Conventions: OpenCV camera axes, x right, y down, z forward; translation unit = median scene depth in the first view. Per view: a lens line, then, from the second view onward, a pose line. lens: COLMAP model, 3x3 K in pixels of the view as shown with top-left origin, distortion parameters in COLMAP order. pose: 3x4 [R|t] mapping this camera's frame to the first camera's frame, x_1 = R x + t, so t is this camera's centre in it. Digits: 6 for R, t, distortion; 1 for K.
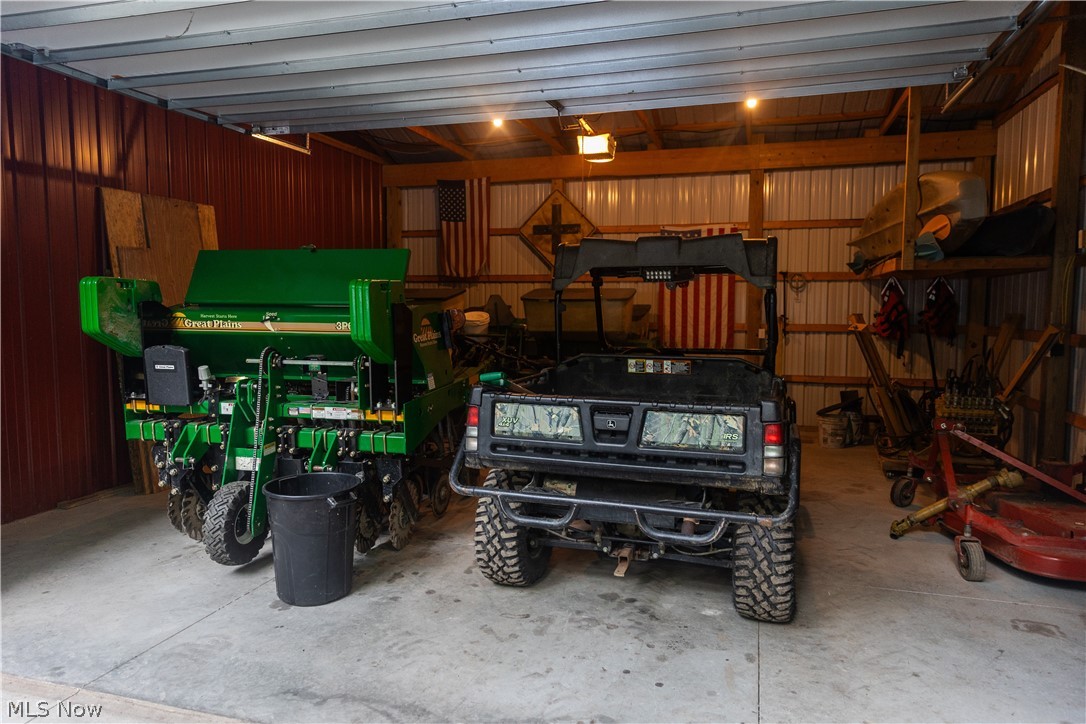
lens RADIAL K [[722.8, 0, 541.2], [0, 722.8, 364.4], [0, 0, 1]] dist [0.018332, -0.005472]
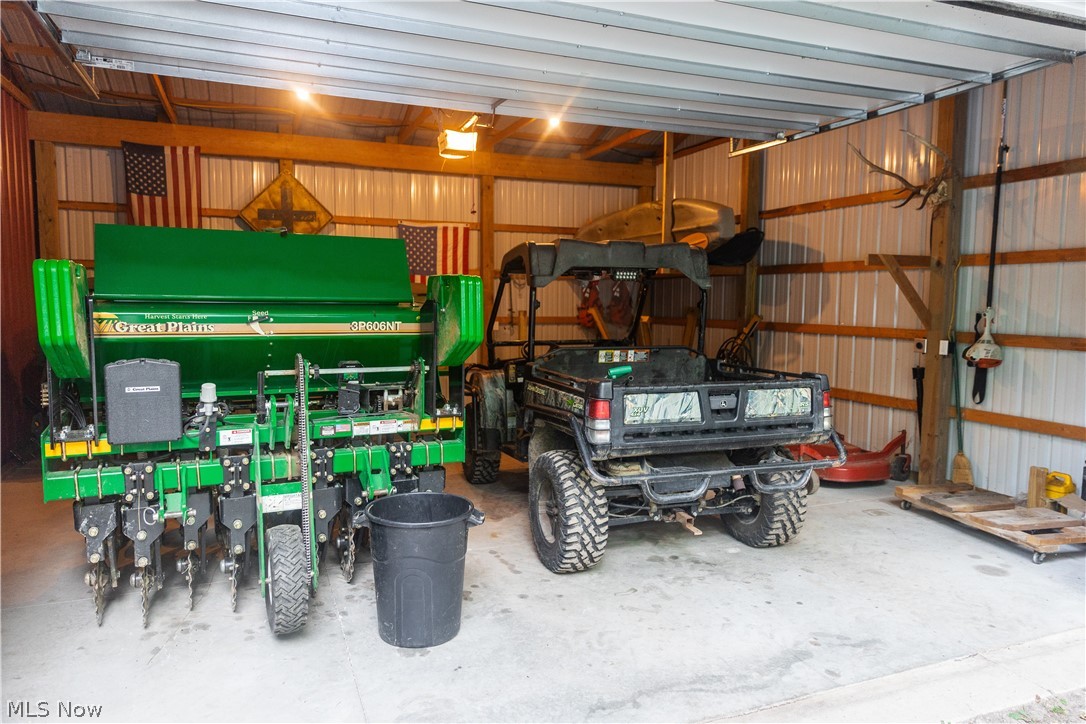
lens RADIAL K [[722.8, 0, 543.1], [0, 722.8, 362.6], [0, 0, 1]] dist [0.018332, -0.005472]
pose [[0.777899, -0.052775, 0.626169, -0.665822], [0.047562, 0.998554, 0.025074, -0.021815], [-0.626586, 0.010277, 0.779284, 0.200807]]
